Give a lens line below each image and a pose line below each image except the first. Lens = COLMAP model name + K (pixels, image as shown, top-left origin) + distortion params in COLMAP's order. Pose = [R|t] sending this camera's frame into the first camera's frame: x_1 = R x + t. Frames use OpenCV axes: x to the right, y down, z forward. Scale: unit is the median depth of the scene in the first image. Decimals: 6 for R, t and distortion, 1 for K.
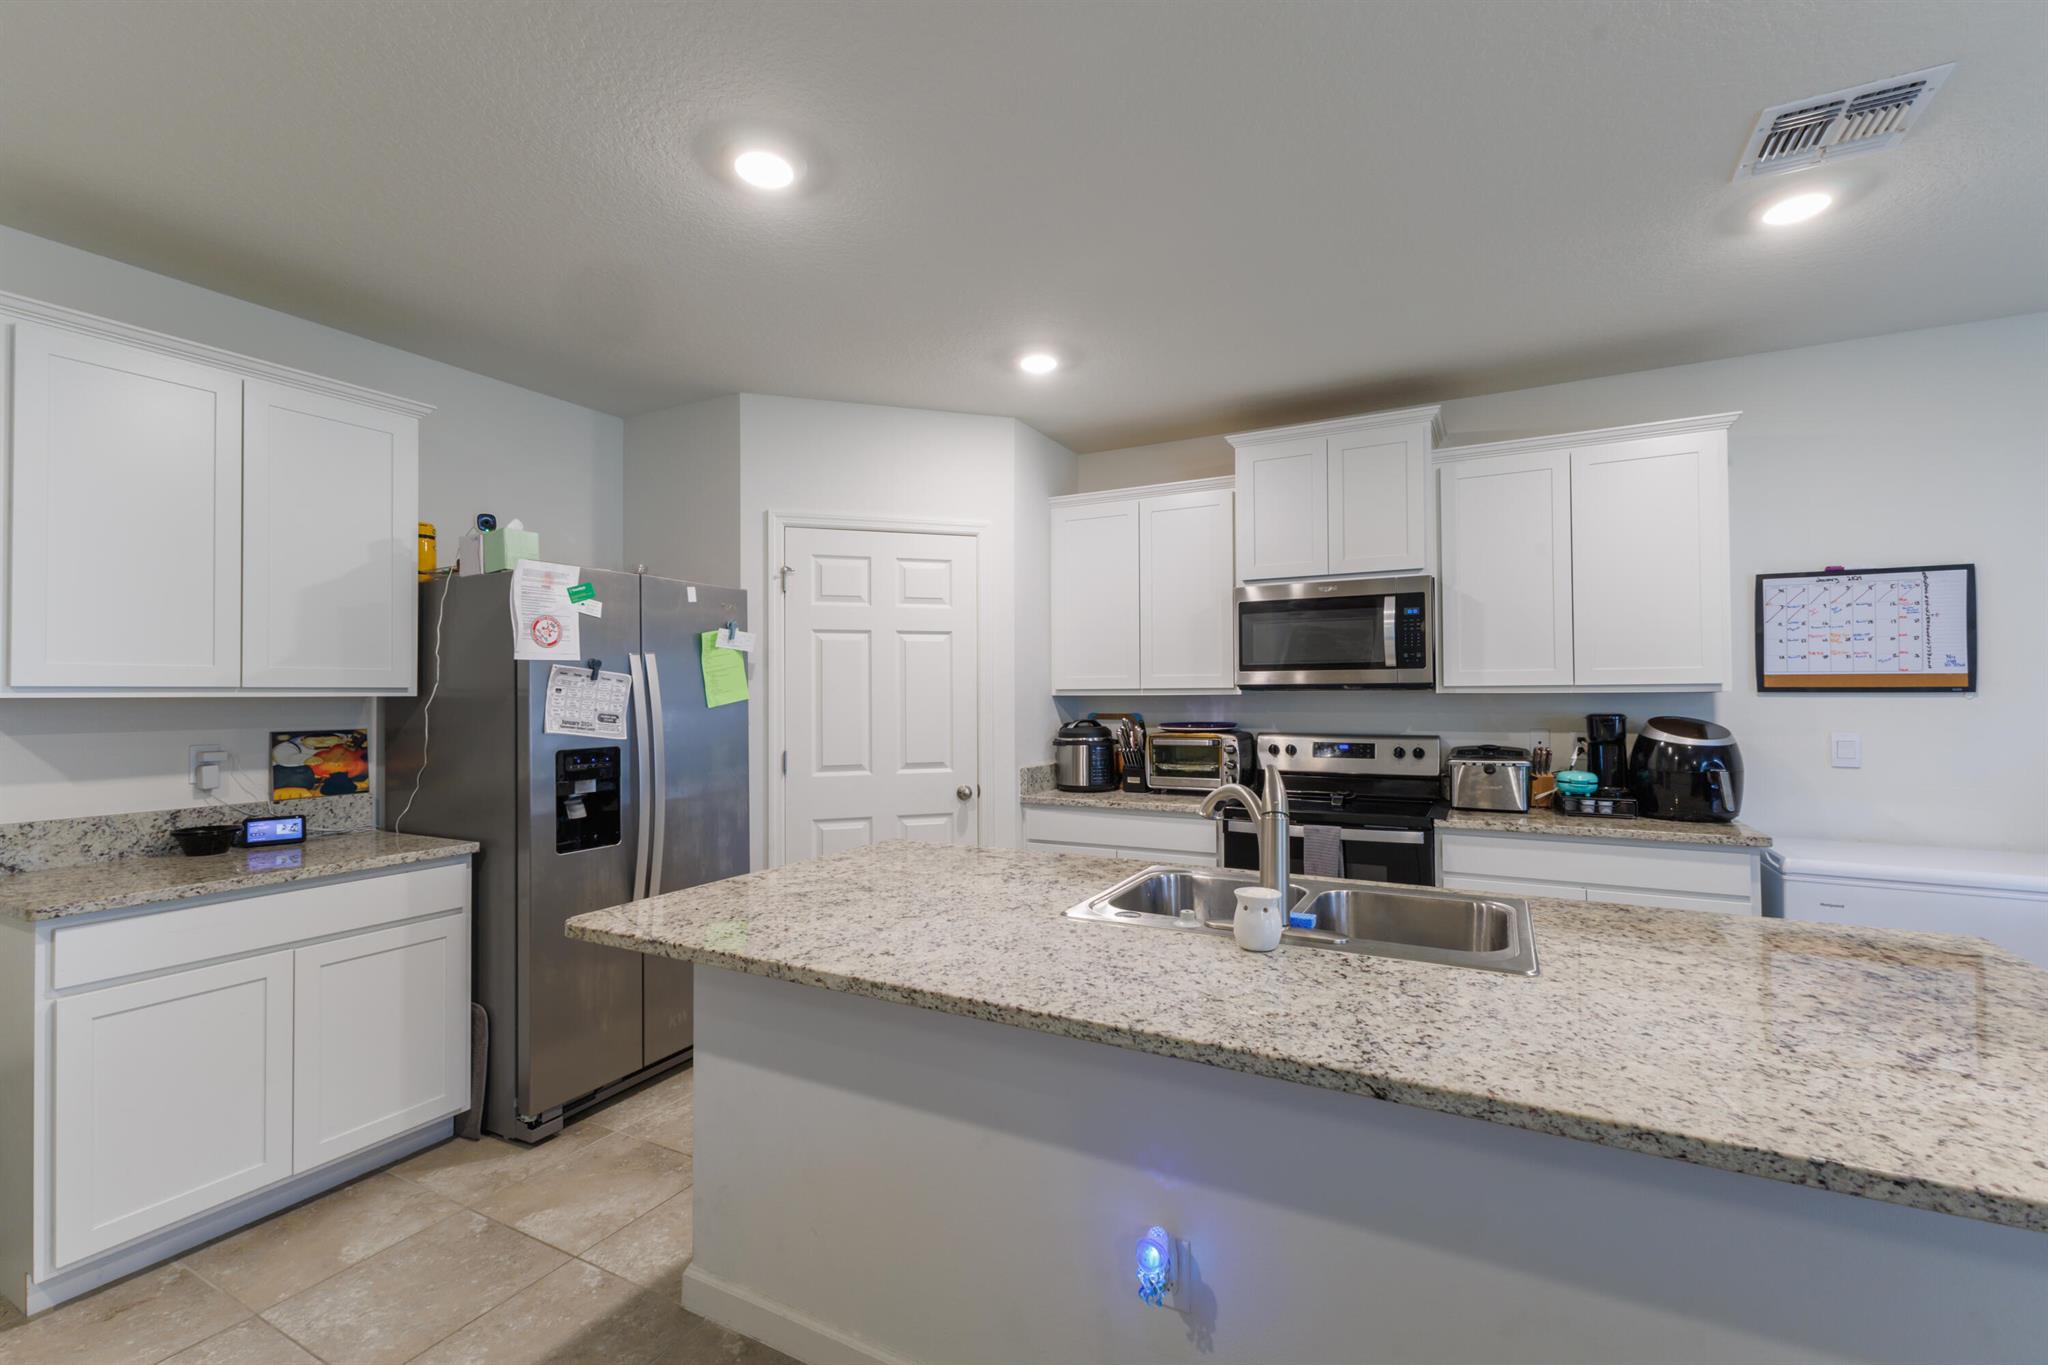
lens RADIAL K [[880.6, 0, 1028.8], [0, 880.6, 682.2], [0, 0, 1]] dist [0.012810, -0.002963]
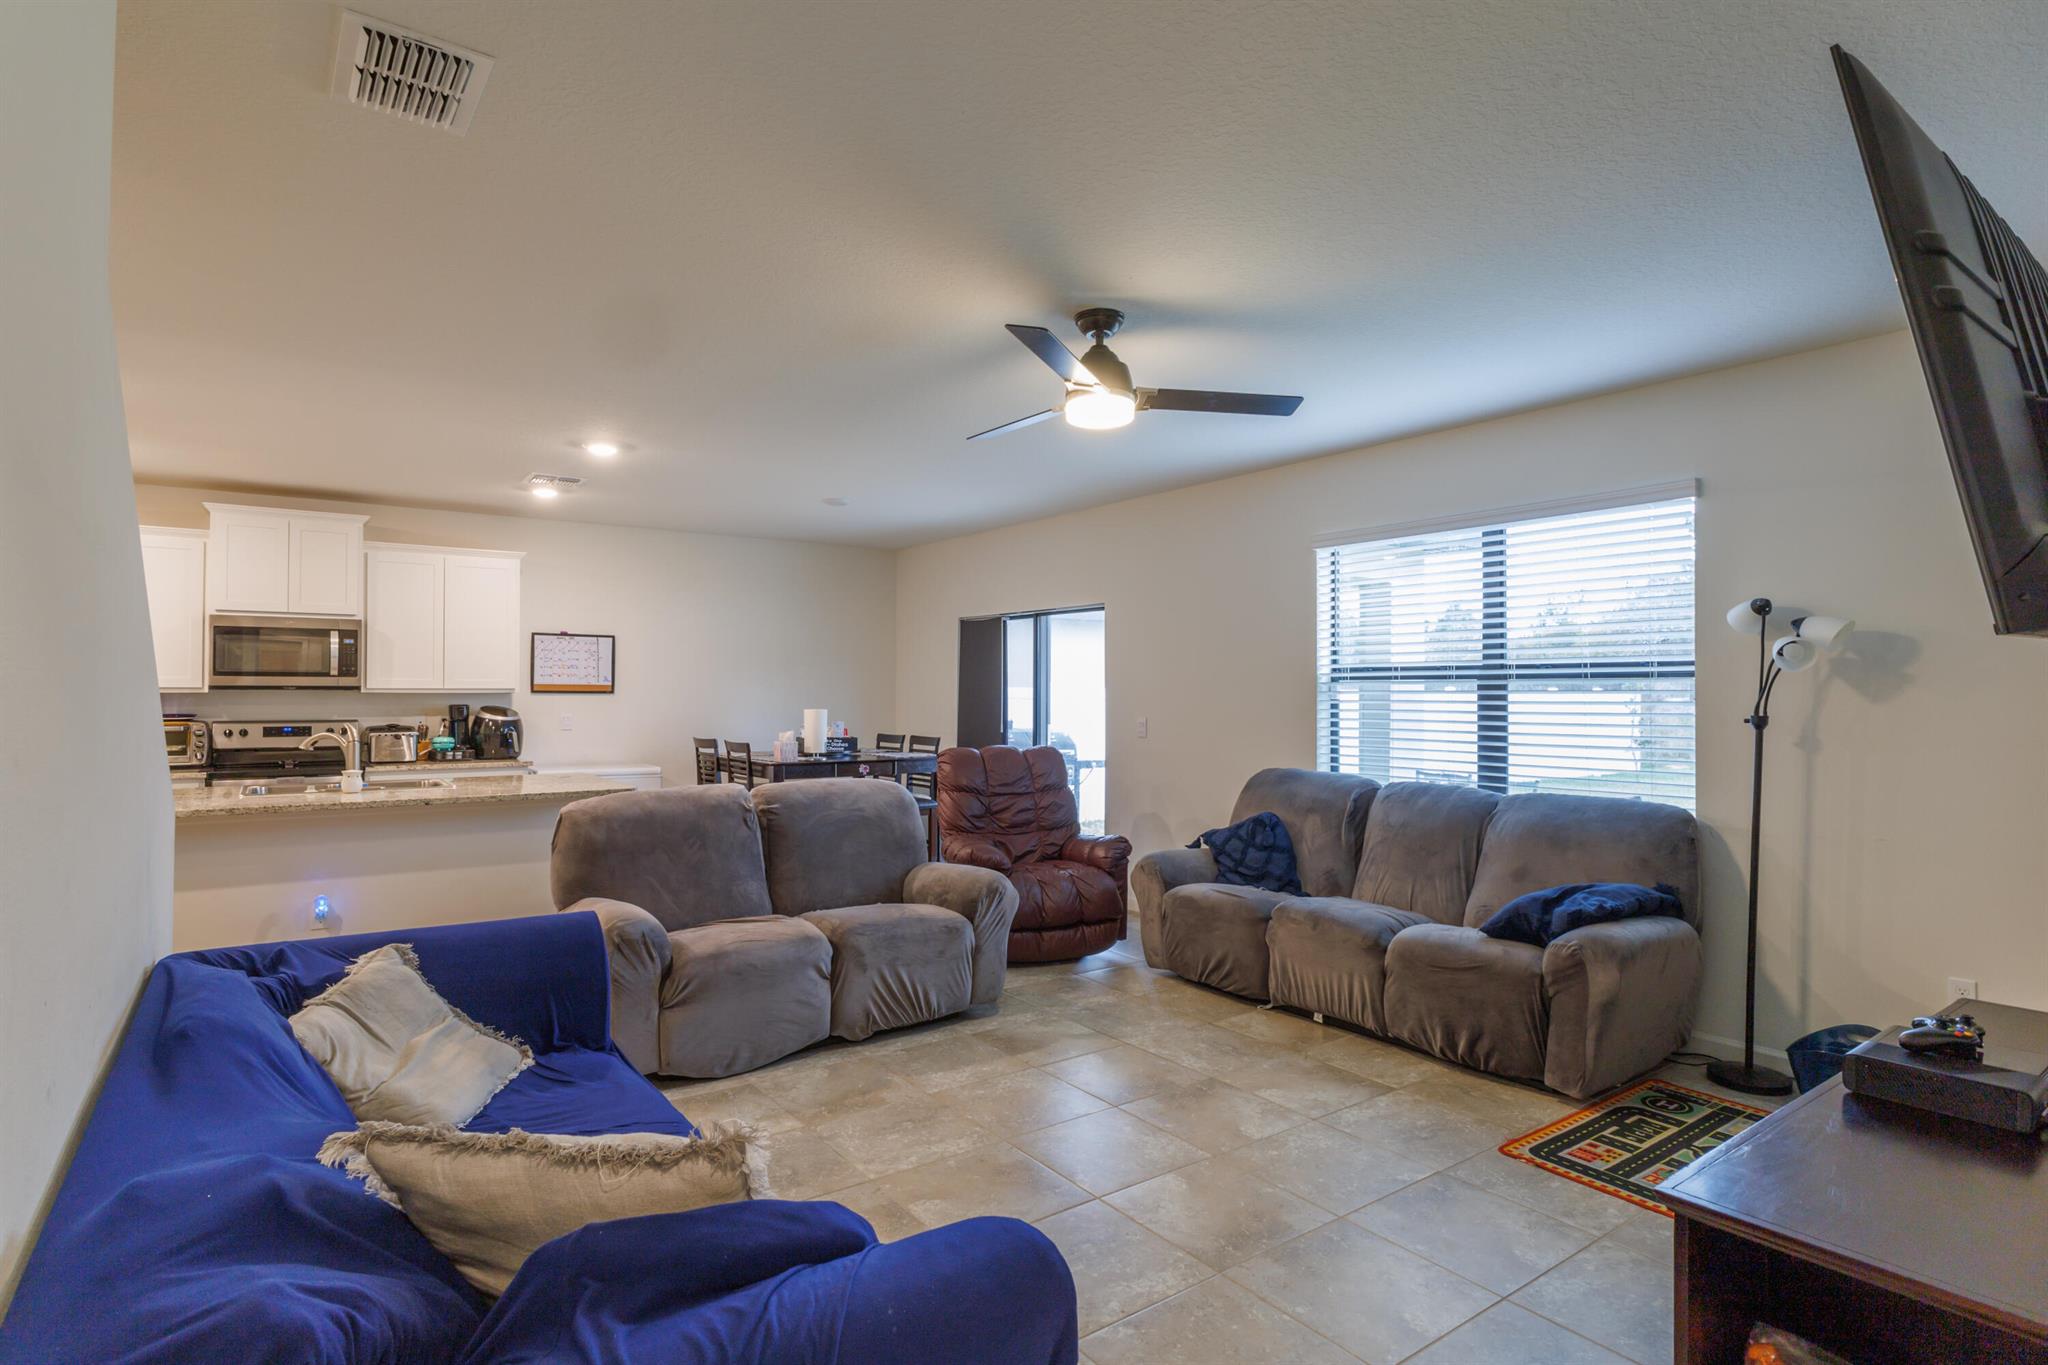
lens RADIAL K [[1045.5, 0, 1028.9], [0, 1045.5, 677.6], [0, 0, 1]] dist [-0.014972, 0.000816]
pose [[0.437119, 0.018938, 0.899204, -0.763562], [-0.017354, 0.999770, -0.012619, -0.012514], [-0.899236, -0.010089, 0.437347, -0.990587]]
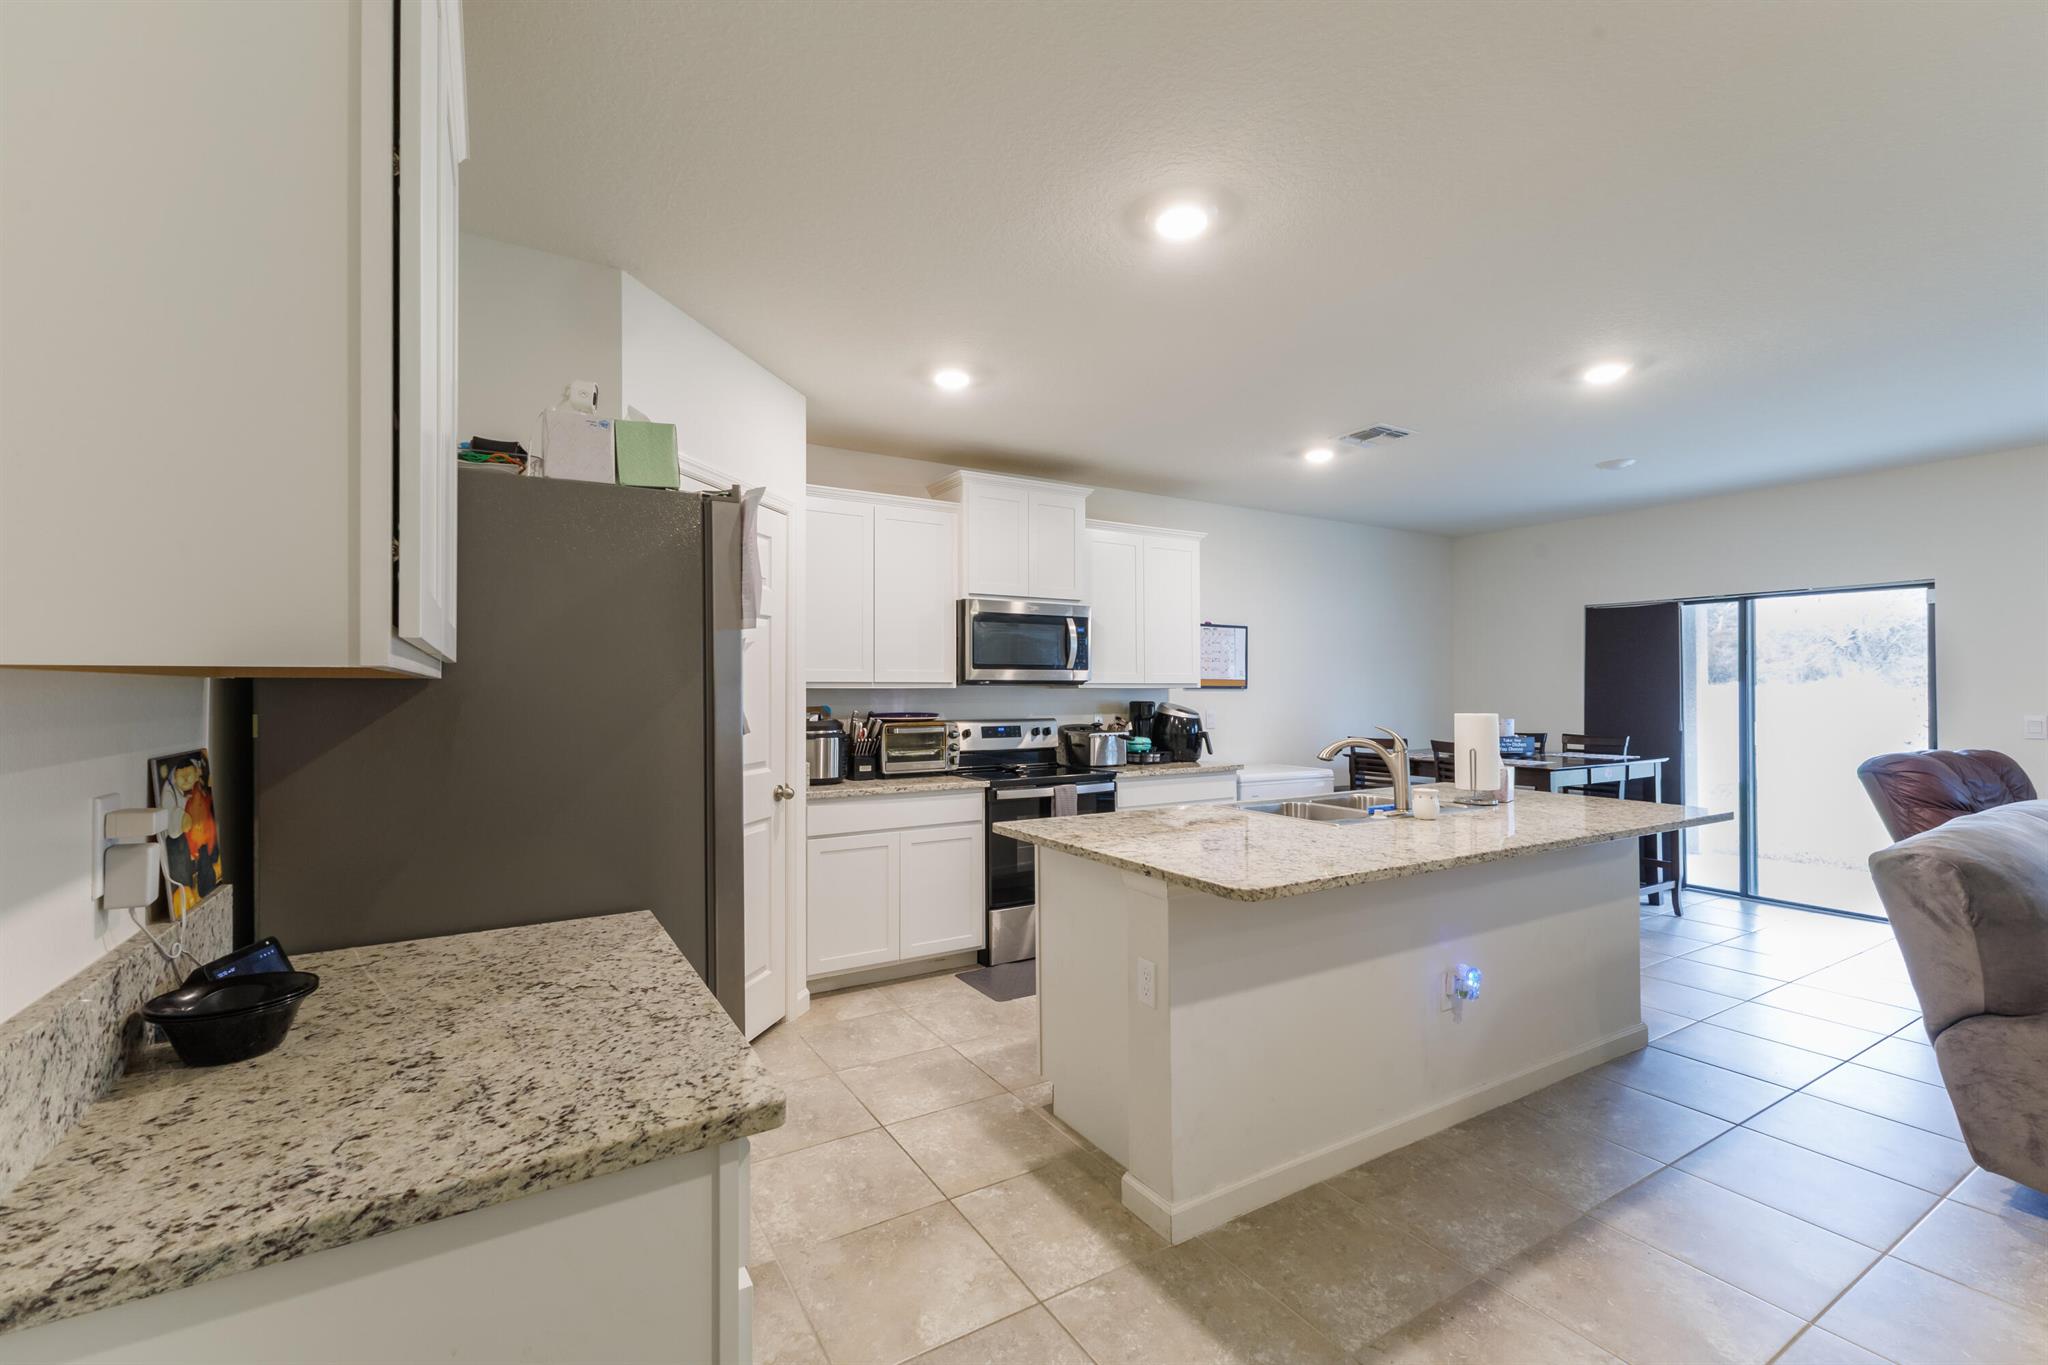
lens RADIAL K [[880.6, 0, 1027.3], [0, 880.6, 683.2], [0, 0, 1]] dist [0.012810, -0.002963]
pose [[0.506478, 0.012013, 0.862169, -0.876876], [-0.014157, 0.999884, -0.005616, 0.015344], [-0.862137, -0.009362, 0.506589, 0.377021]]
